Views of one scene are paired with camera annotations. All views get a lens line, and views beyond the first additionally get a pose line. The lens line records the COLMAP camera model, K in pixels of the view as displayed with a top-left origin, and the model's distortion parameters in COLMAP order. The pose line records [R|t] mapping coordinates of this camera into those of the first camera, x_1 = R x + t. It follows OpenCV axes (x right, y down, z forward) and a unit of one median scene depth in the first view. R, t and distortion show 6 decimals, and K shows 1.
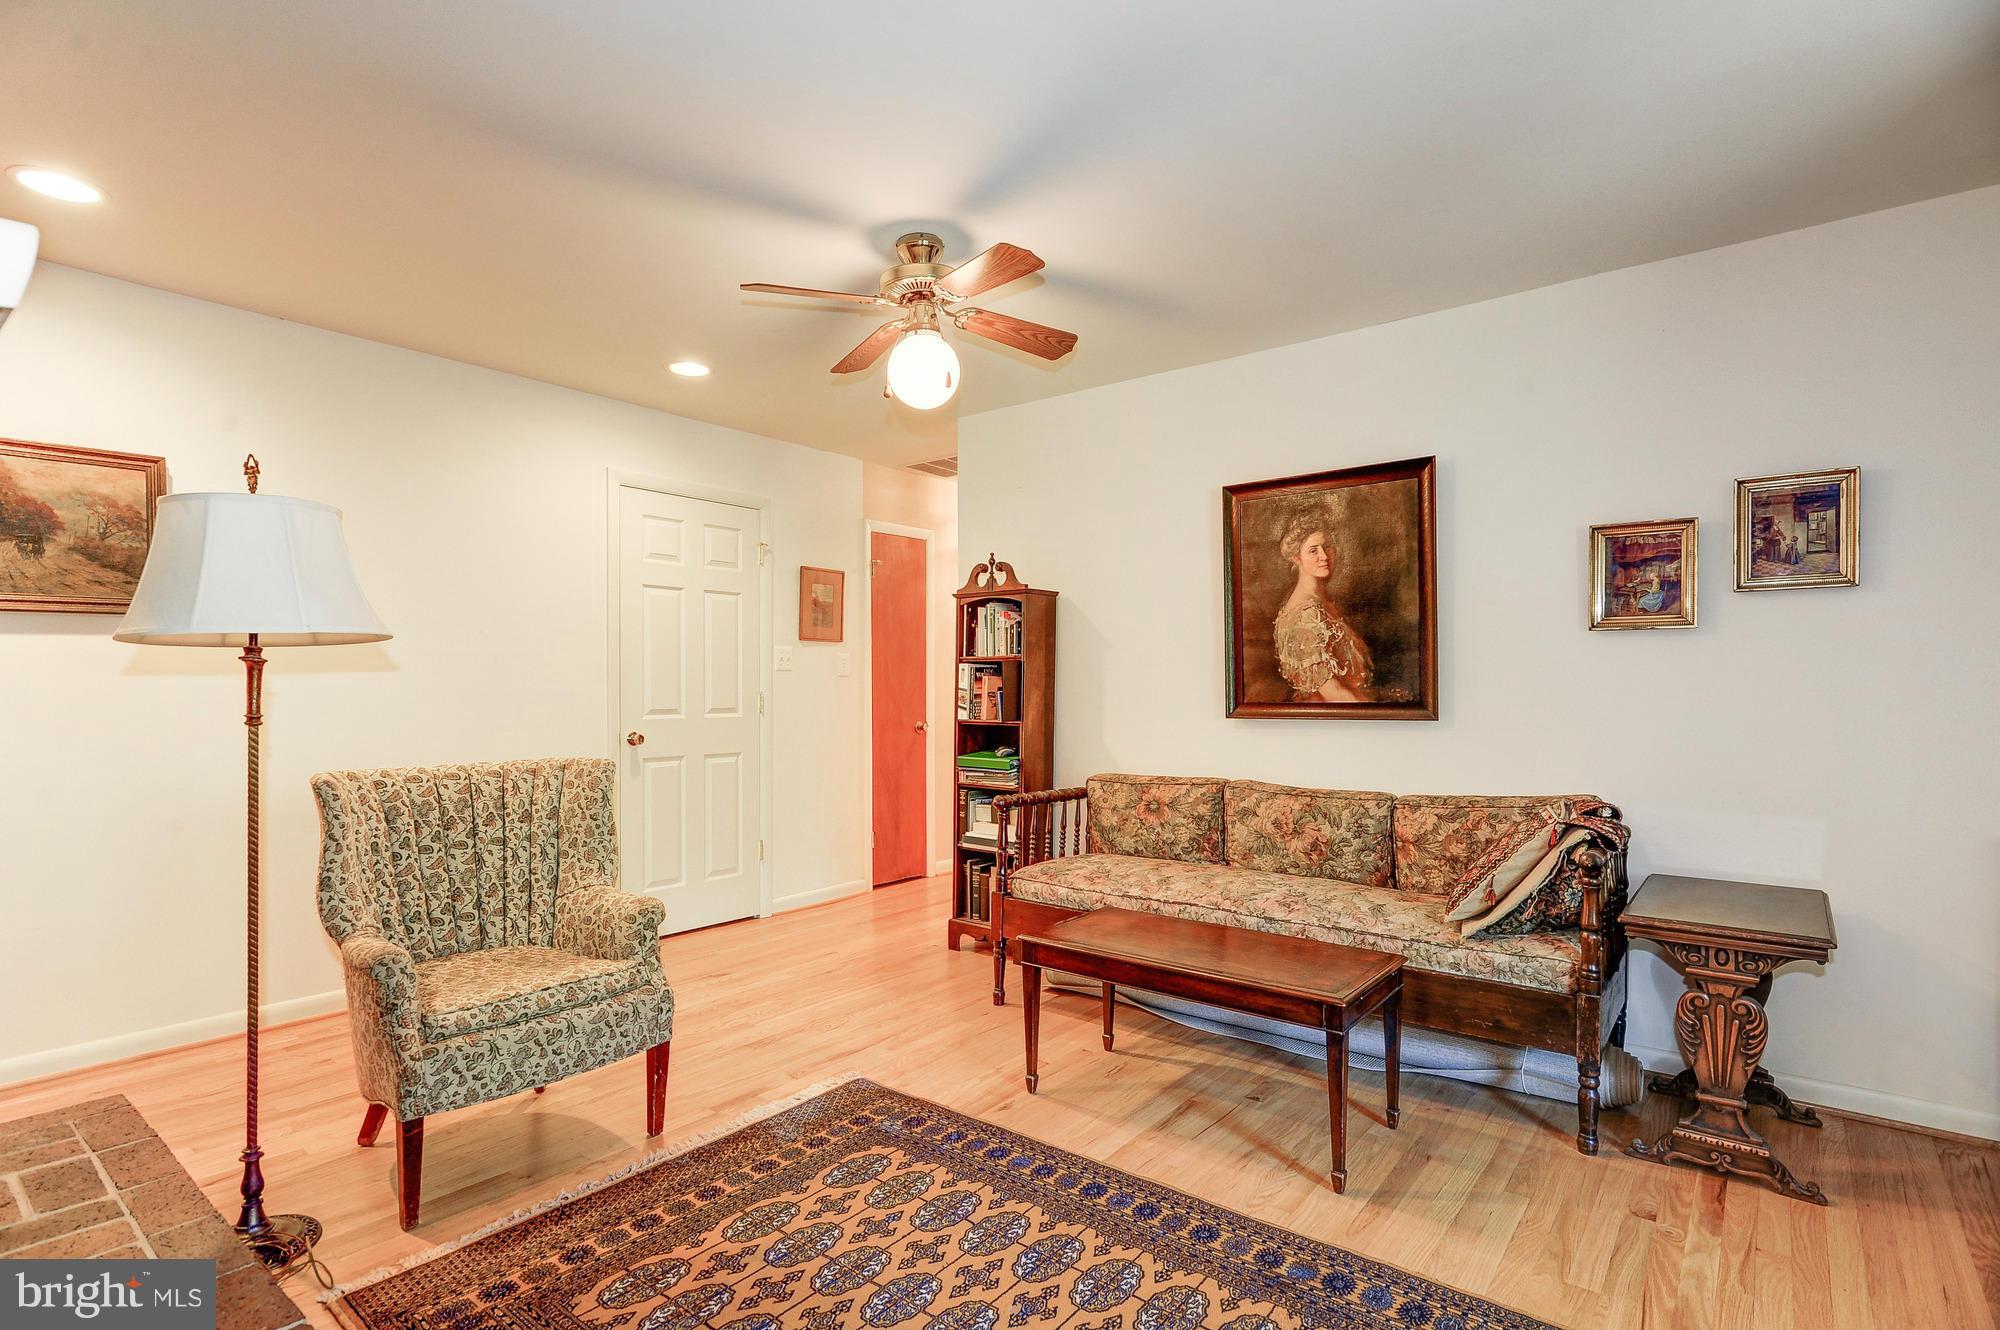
lens RADIAL K [[985.8, 0, 995.7], [0, 985.8, 699.3], [0, 0, 1]] dist [-0.000546, 0.000456]
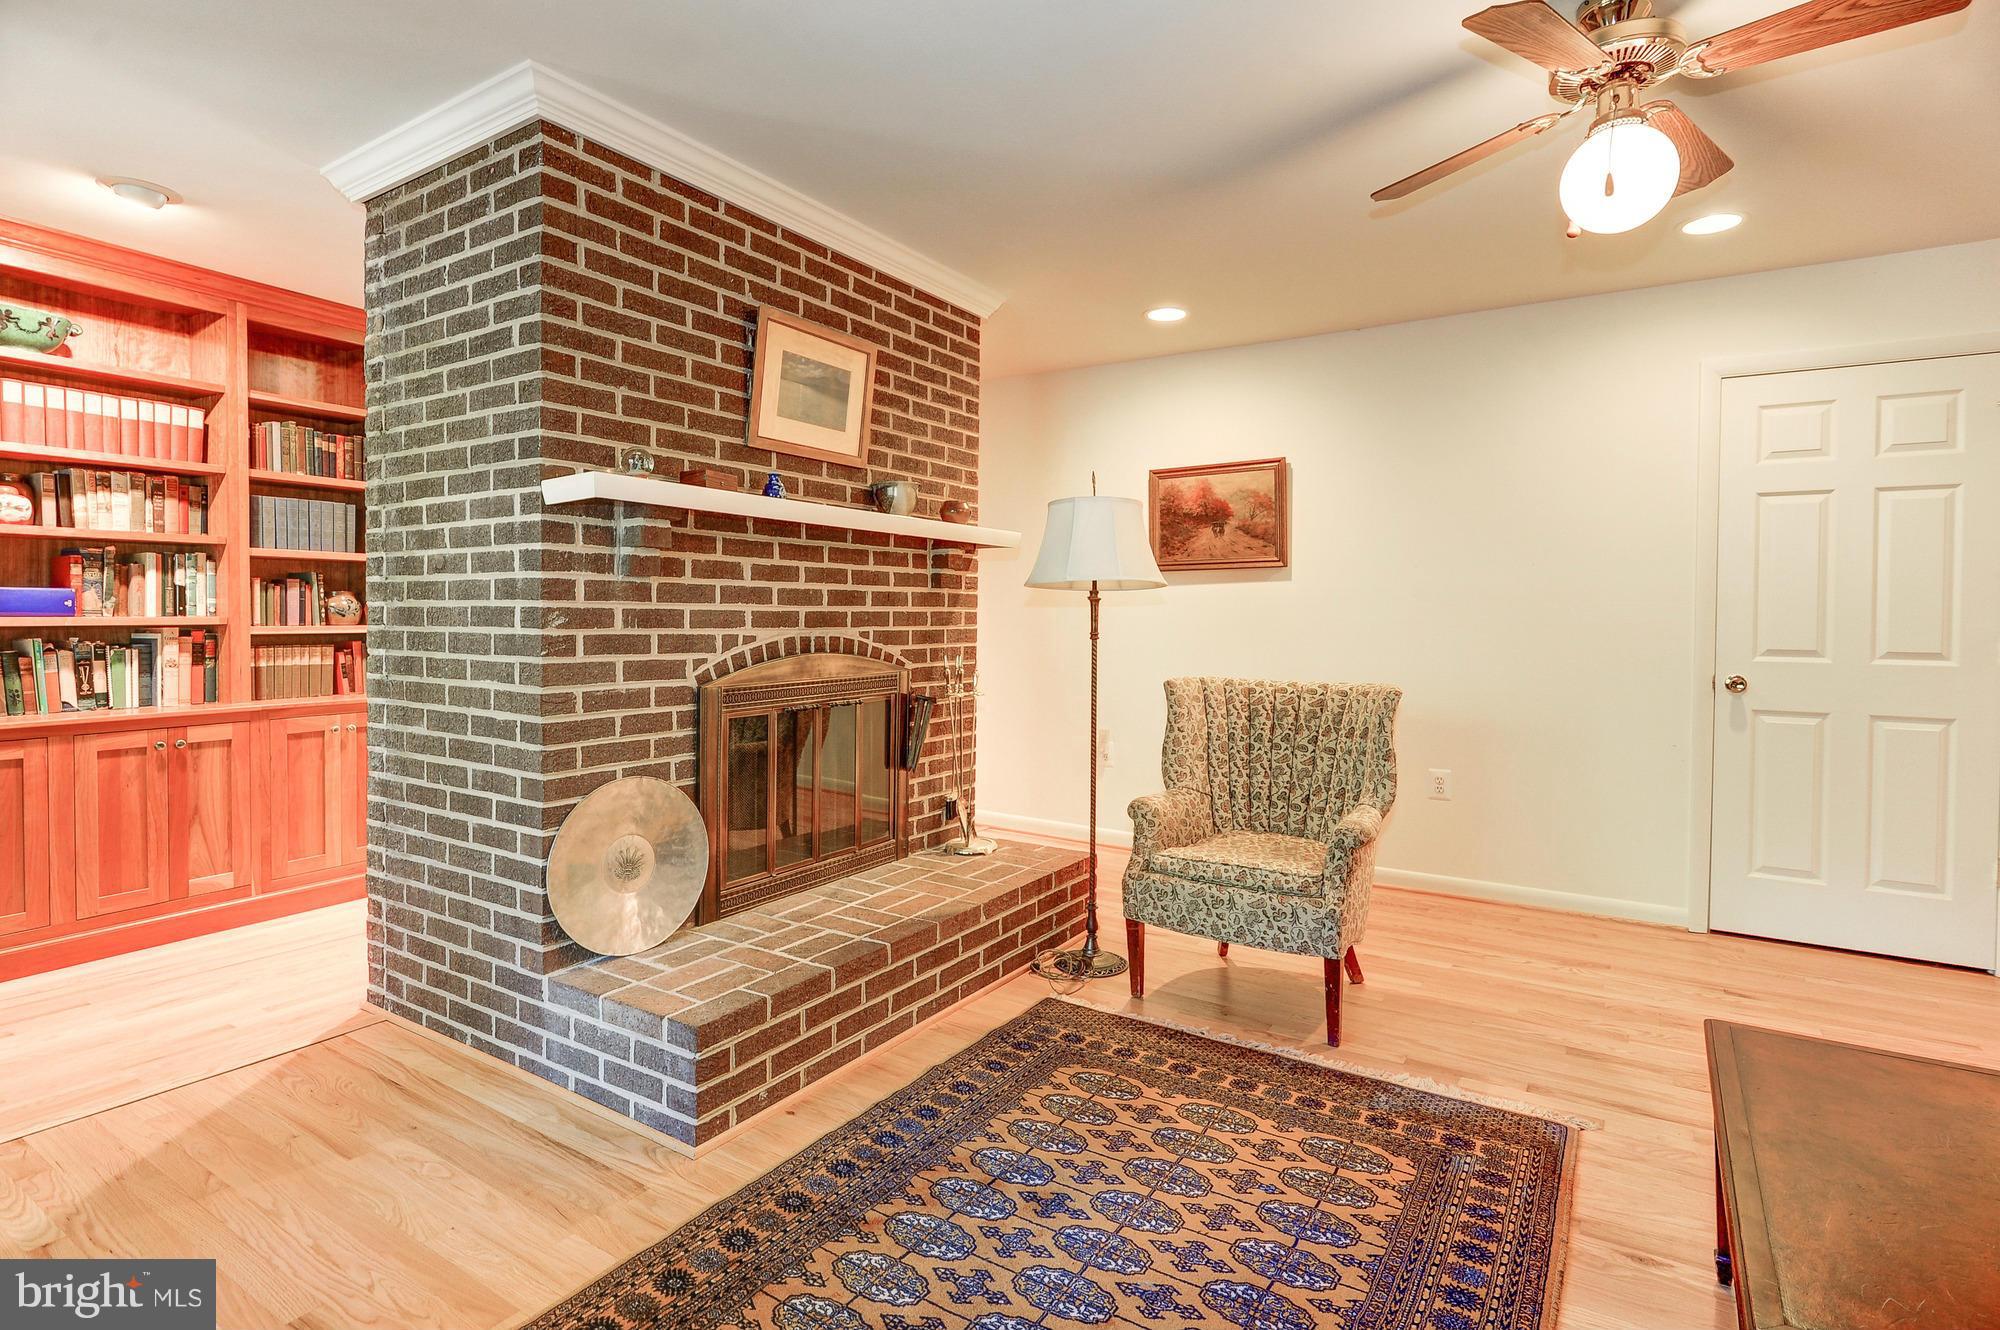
lens RADIAL K [[976.4, 0, 1001.7], [0, 976.4, 626.3], [0, 0, 1]] dist [0.001229, 0.002682]
pose [[0.116702, 0.013808, -0.993071, 0.656141], [-0.020362, 0.999726, 0.011508, -0.008437], [0.992958, 0.018878, 0.116951, 0.535407]]
